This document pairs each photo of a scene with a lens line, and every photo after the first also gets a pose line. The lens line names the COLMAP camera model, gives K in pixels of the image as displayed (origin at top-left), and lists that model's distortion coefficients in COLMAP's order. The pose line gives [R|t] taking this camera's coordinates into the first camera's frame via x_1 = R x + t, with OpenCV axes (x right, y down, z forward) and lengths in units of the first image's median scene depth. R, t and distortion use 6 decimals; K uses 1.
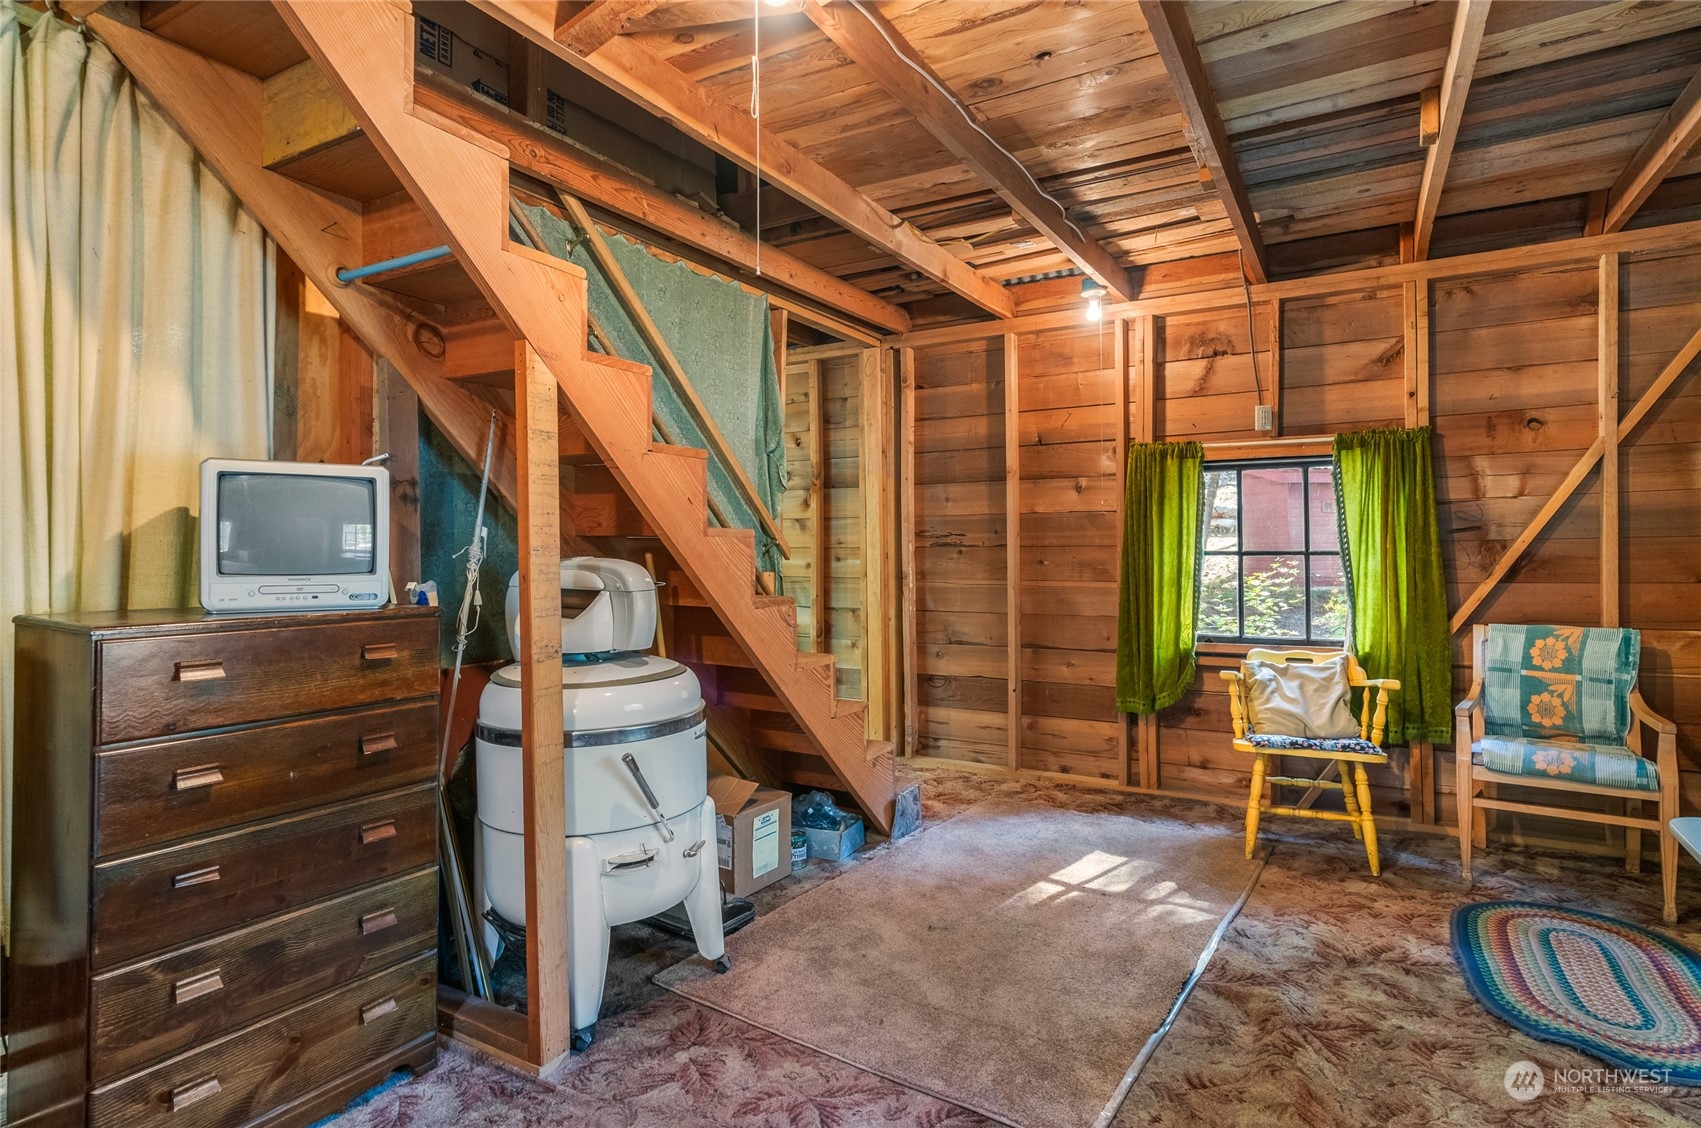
lens RADIAL K [[915.3, 0, 851.3], [0, 915.3, 553.8], [0, 0, 1]] dist [0.001819, 0.002194]
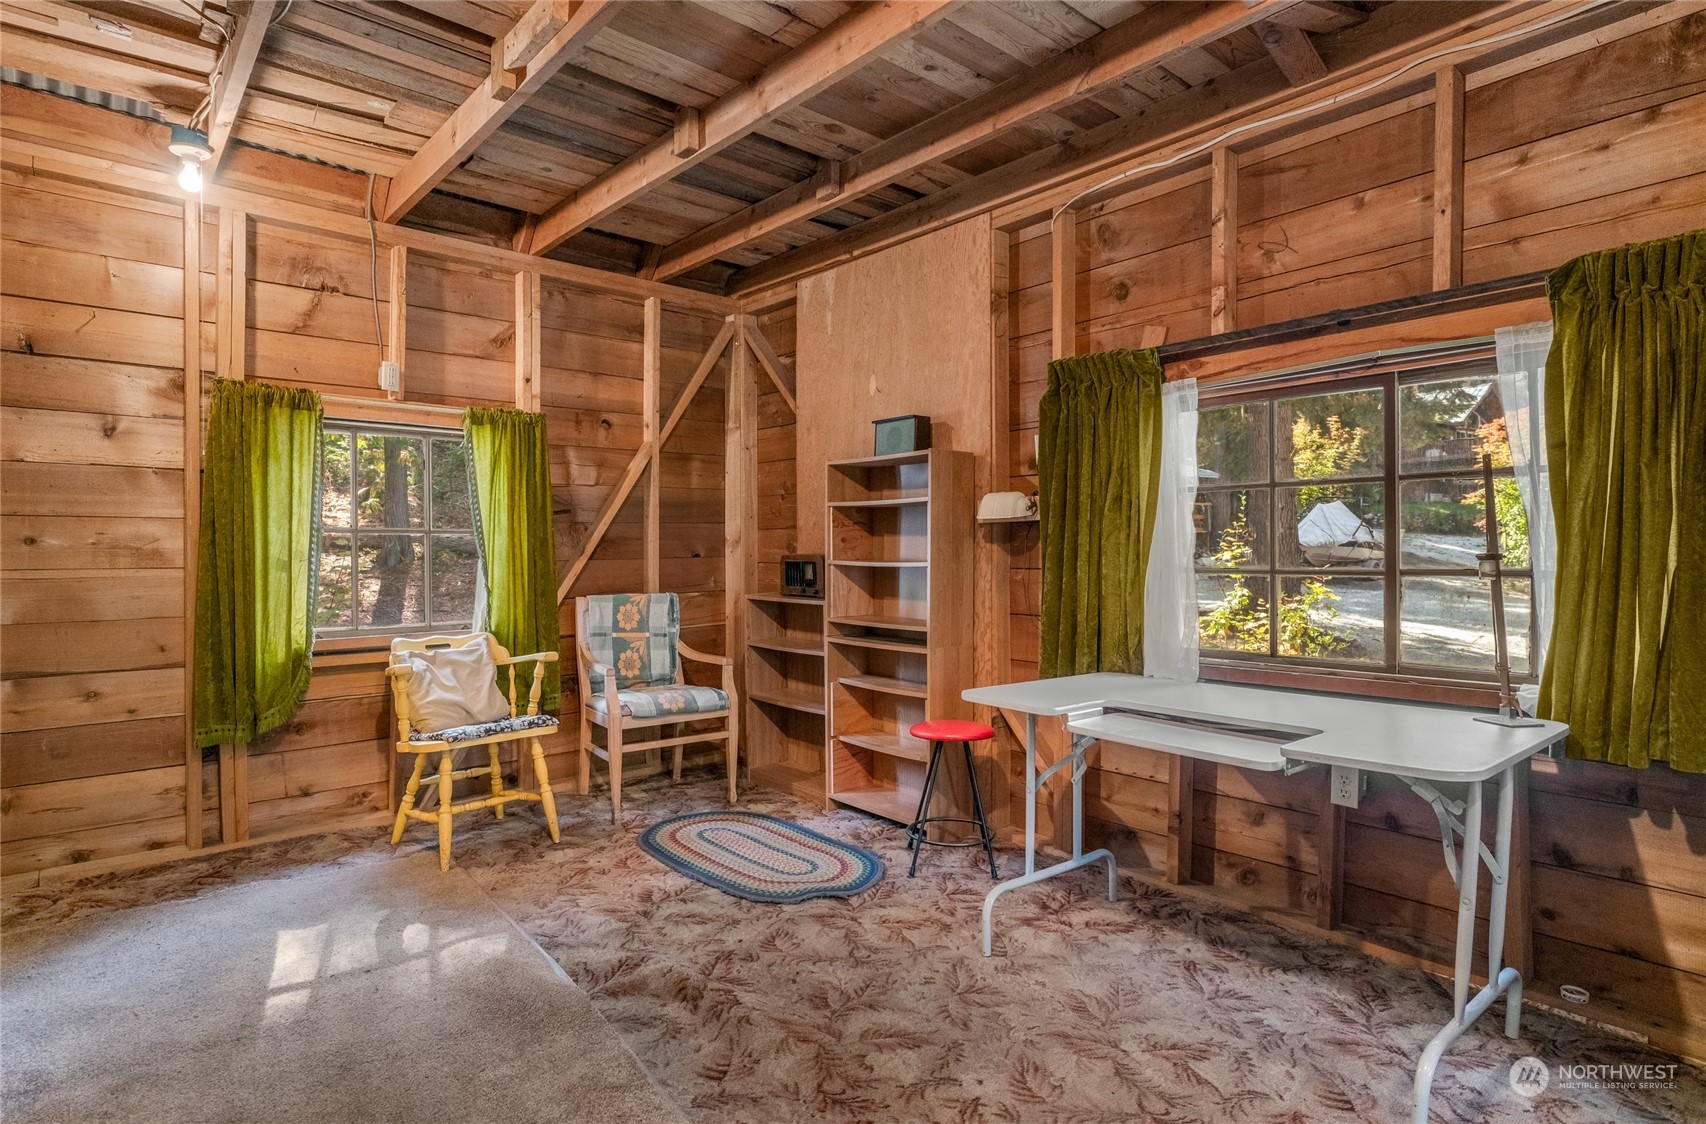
lens RADIAL K [[902.8, 0, 853.0], [0, 902.8, 562.0], [0, 0, 1]] dist [-0.003576, -0.000835]
pose [[0.300316, -0.007558, 0.953810, -0.278323], [0.005772, 0.999965, 0.006107, 0.030820], [-0.953822, 0.003671, 0.300349, 0.360538]]
